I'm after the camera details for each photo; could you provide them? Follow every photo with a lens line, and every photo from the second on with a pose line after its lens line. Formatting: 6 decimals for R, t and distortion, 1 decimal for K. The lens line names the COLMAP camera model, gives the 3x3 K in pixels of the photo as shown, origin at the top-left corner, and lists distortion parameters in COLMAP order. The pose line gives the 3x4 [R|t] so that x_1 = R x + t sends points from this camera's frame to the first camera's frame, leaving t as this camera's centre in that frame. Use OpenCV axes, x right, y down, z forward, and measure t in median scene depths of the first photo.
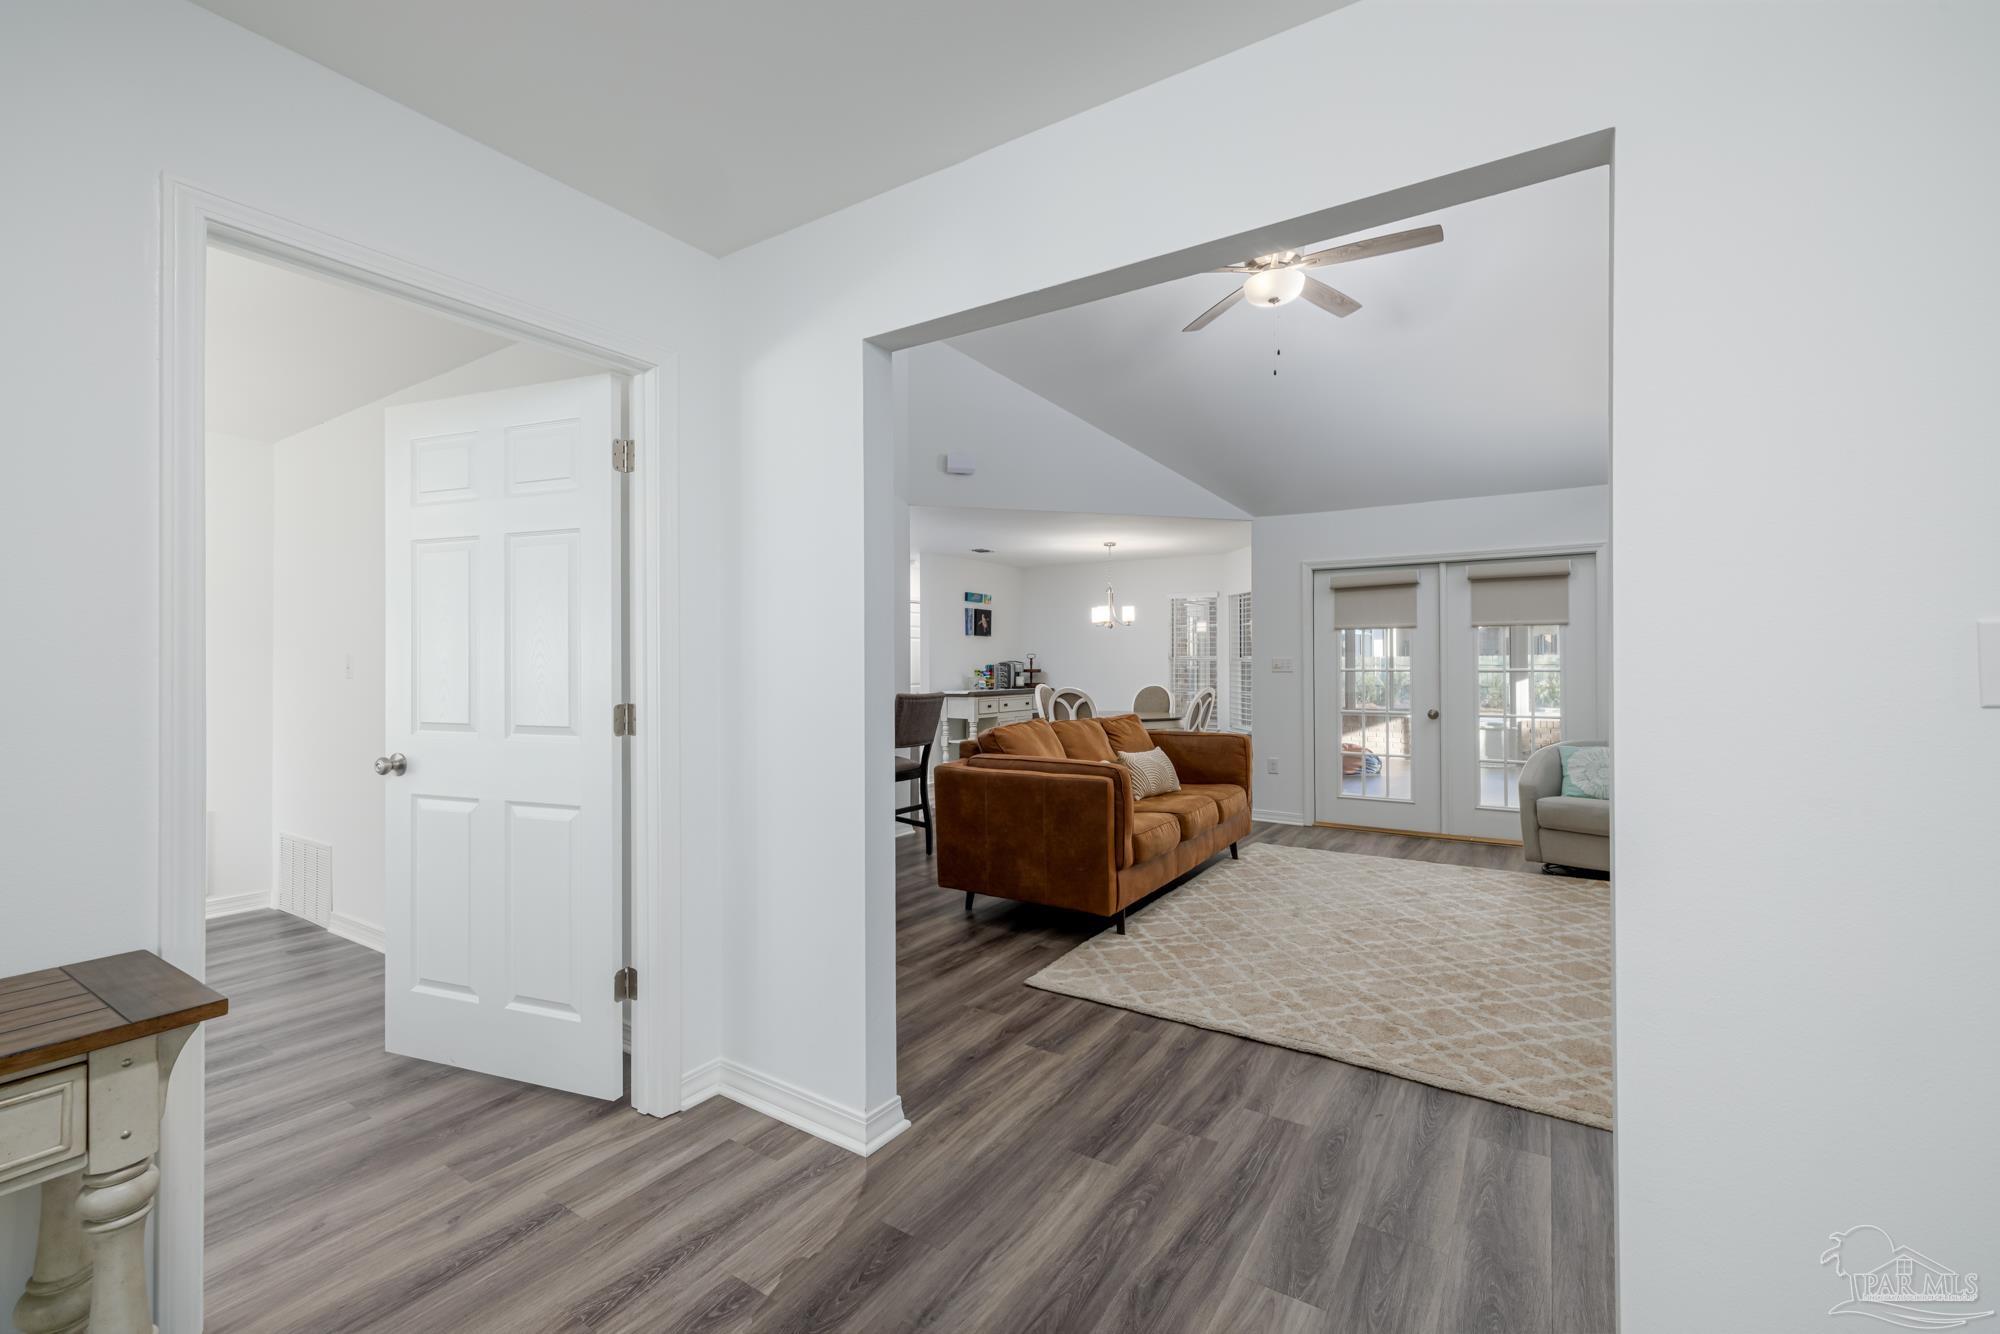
lens RADIAL K [[845.6, 0, 997.7], [0, 845.6, 657.5], [0, 0, 1]] dist [-0.000091, 0.000098]
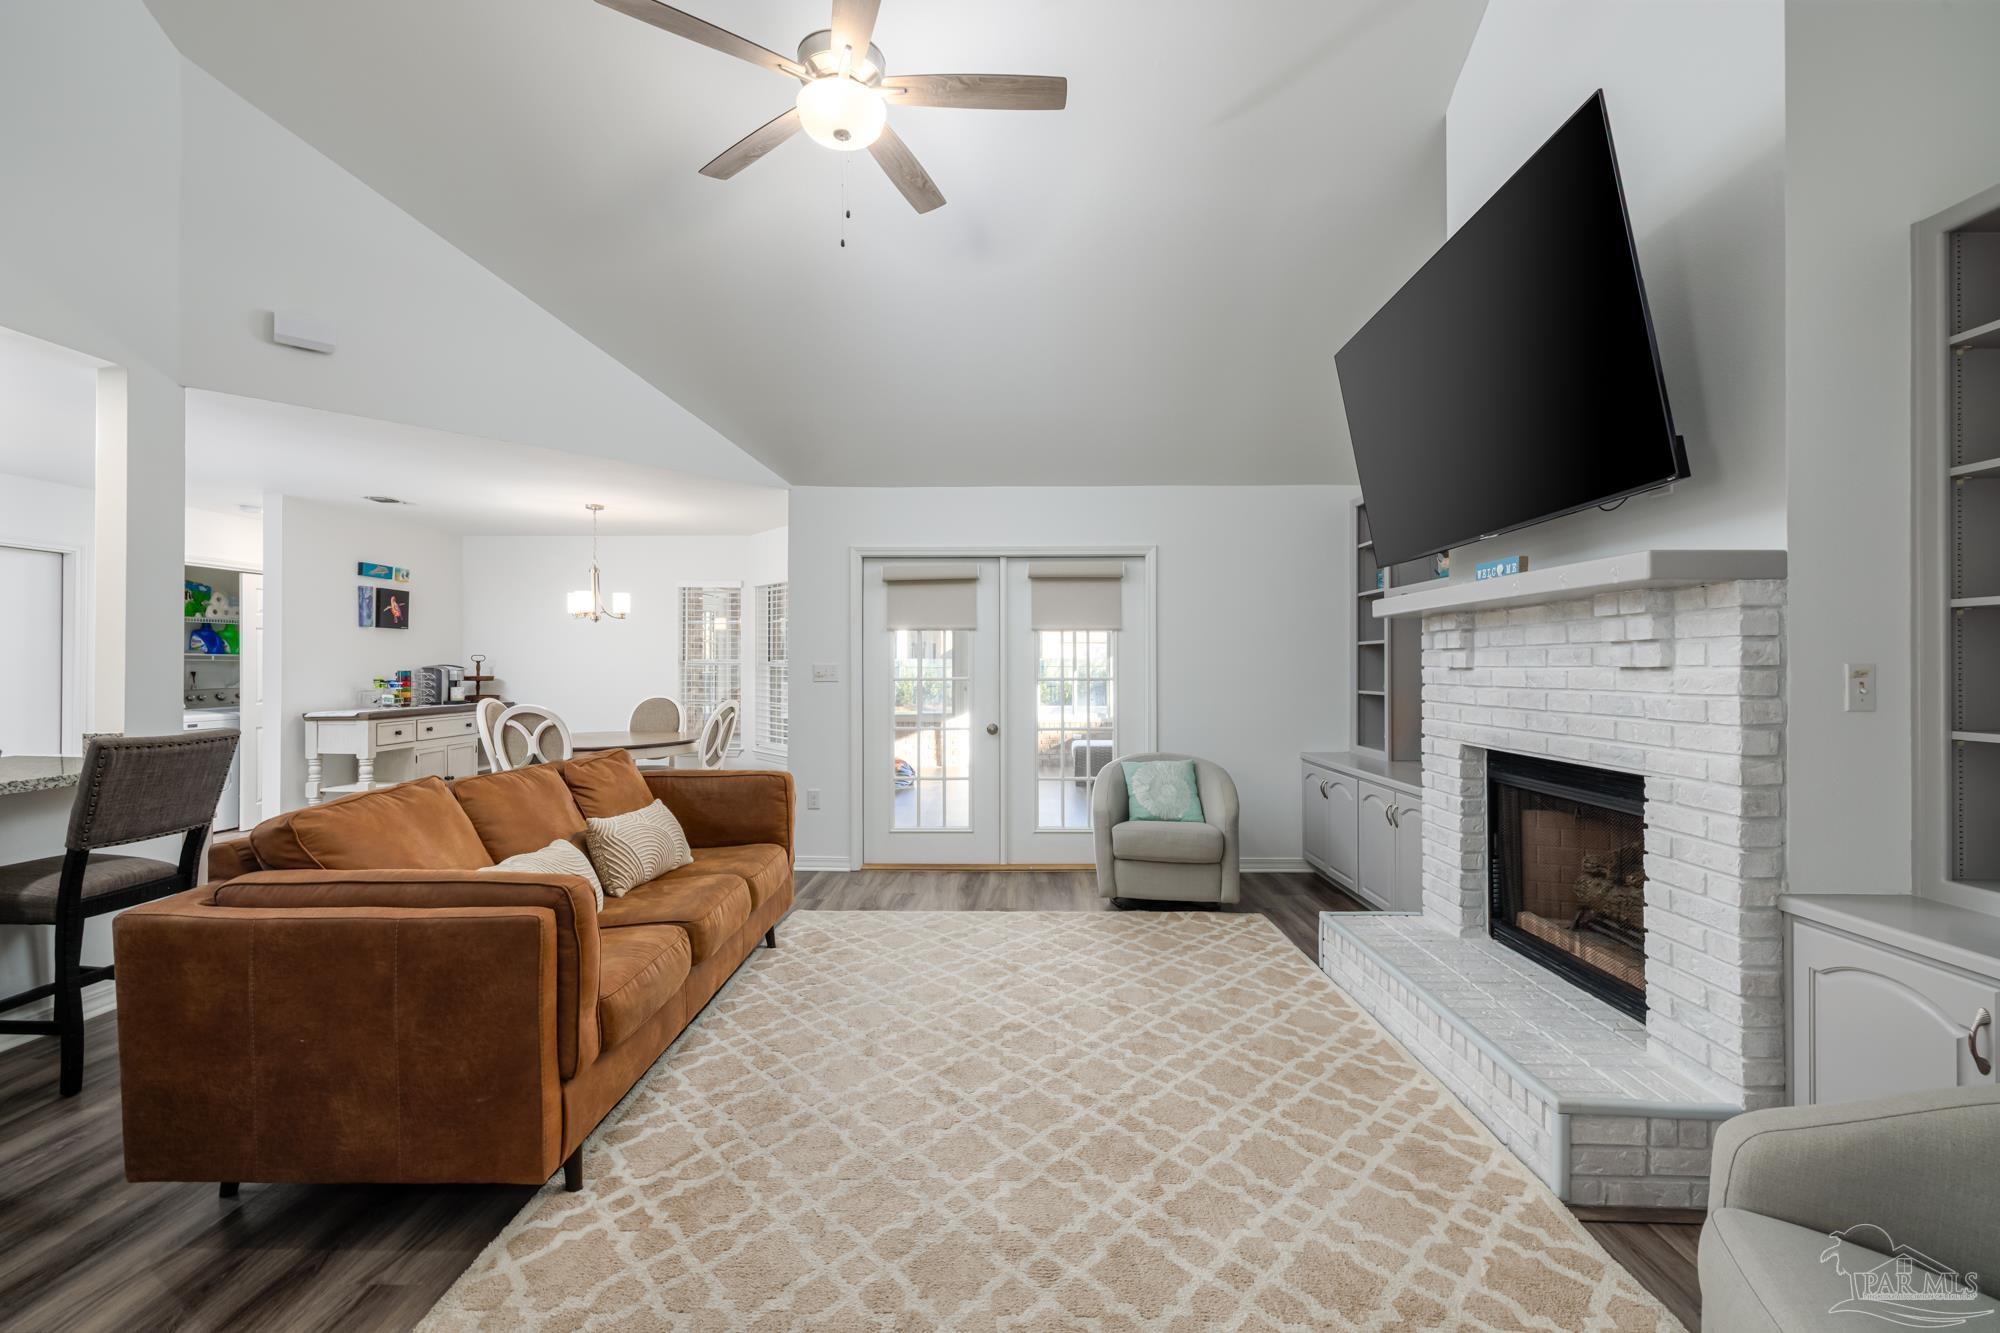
lens RADIAL K [[841.4, 0, 1002.0], [0, 841.4, 659.8], [0, 0, 1]] dist [-0.000563, 0.000106]
pose [[0.845721, 0.003800, 0.533611, 0.062633], [-0.005436, 0.999984, 0.001494, -0.006602], [-0.533597, -0.004164, 0.845729, 0.284761]]
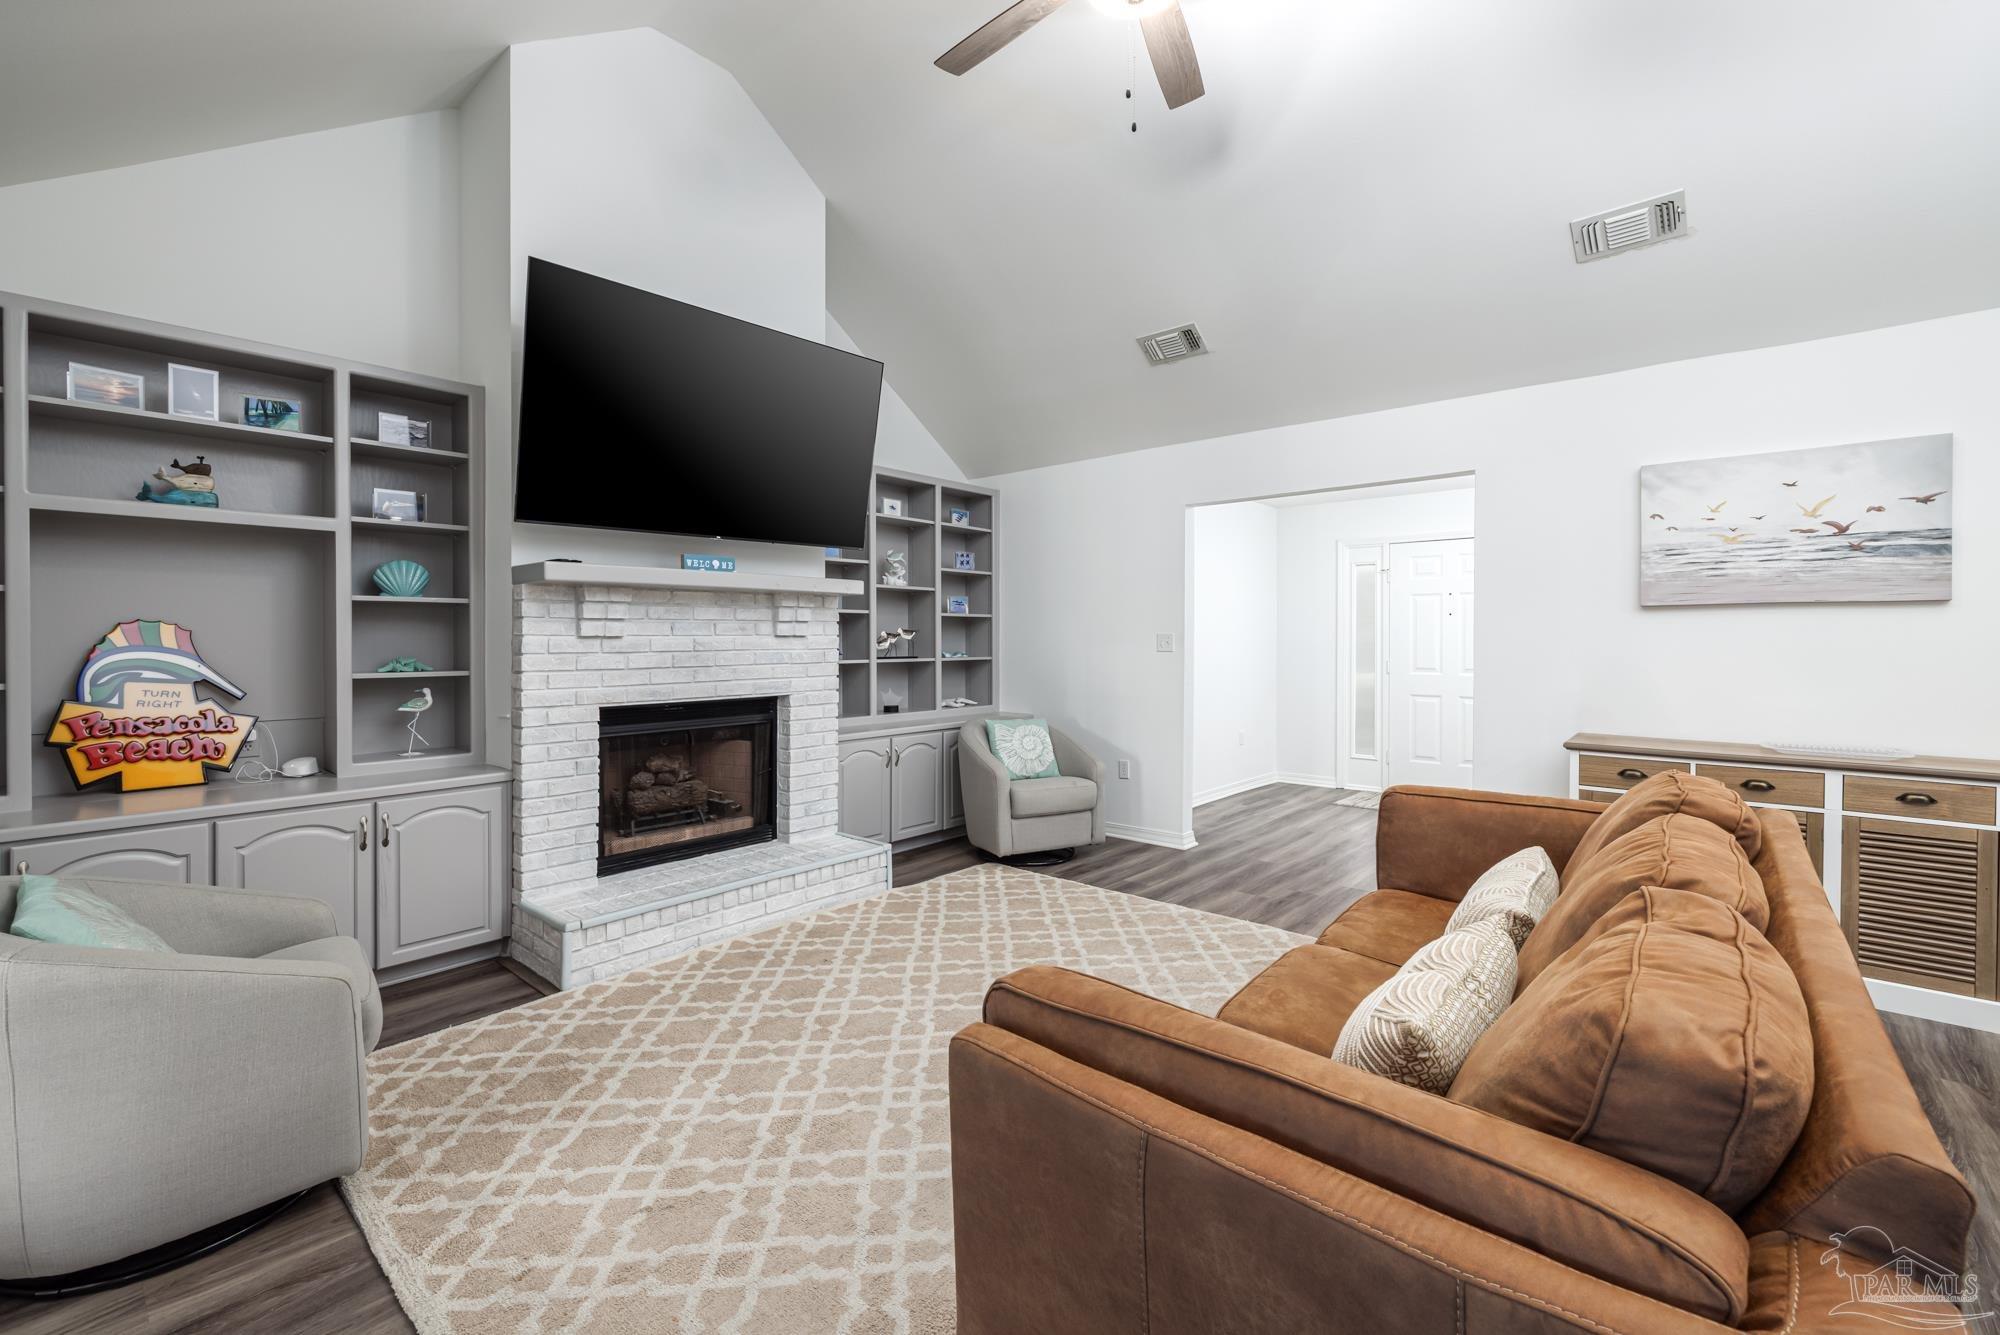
lens RADIAL K [[849.6, 0, 991.9], [0, 849.6, 641.7], [0, 0, 1]] dist [0.000403, -0.000191]
pose [[-0.989176, 0.000269, 0.146734, 0.259319], [0.000472, 0.999999, 0.001348, 0.000962], [-0.146734, 0.001402, -0.989175, 1.210261]]
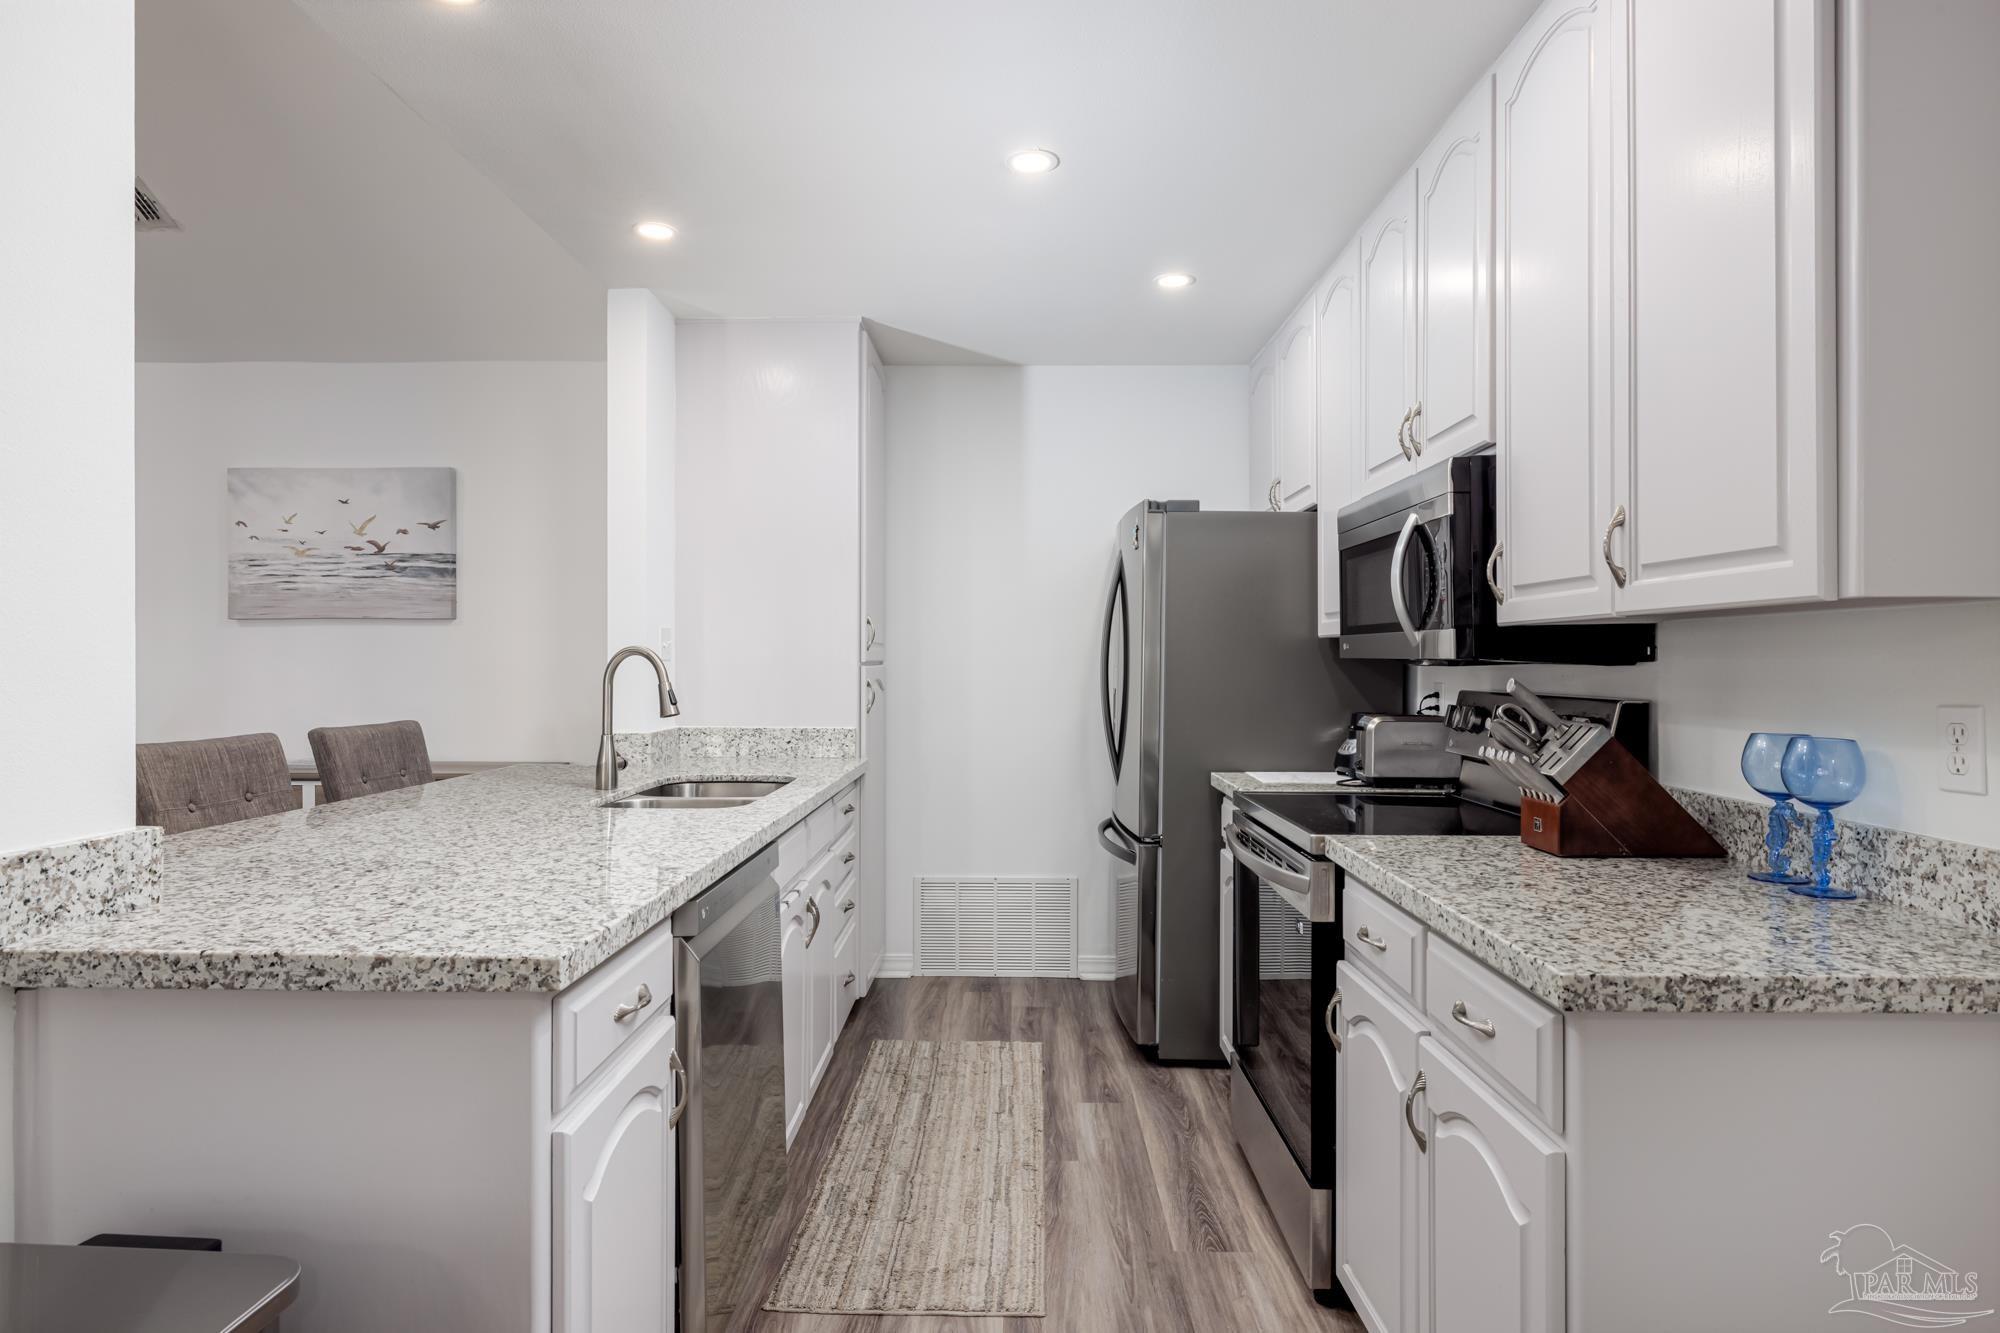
lens RADIAL K [[1091.1, 0, 998.1], [0, 1091.1, 663.6], [0, 0, 1]] dist [0.003486, 0.000732]
pose [[-0.849225, 0.002330, -0.528026, -0.197317], [0.003837, 0.999991, -0.001758, 0.009828], [0.528017, -0.003519, -0.849227, 1.443289]]
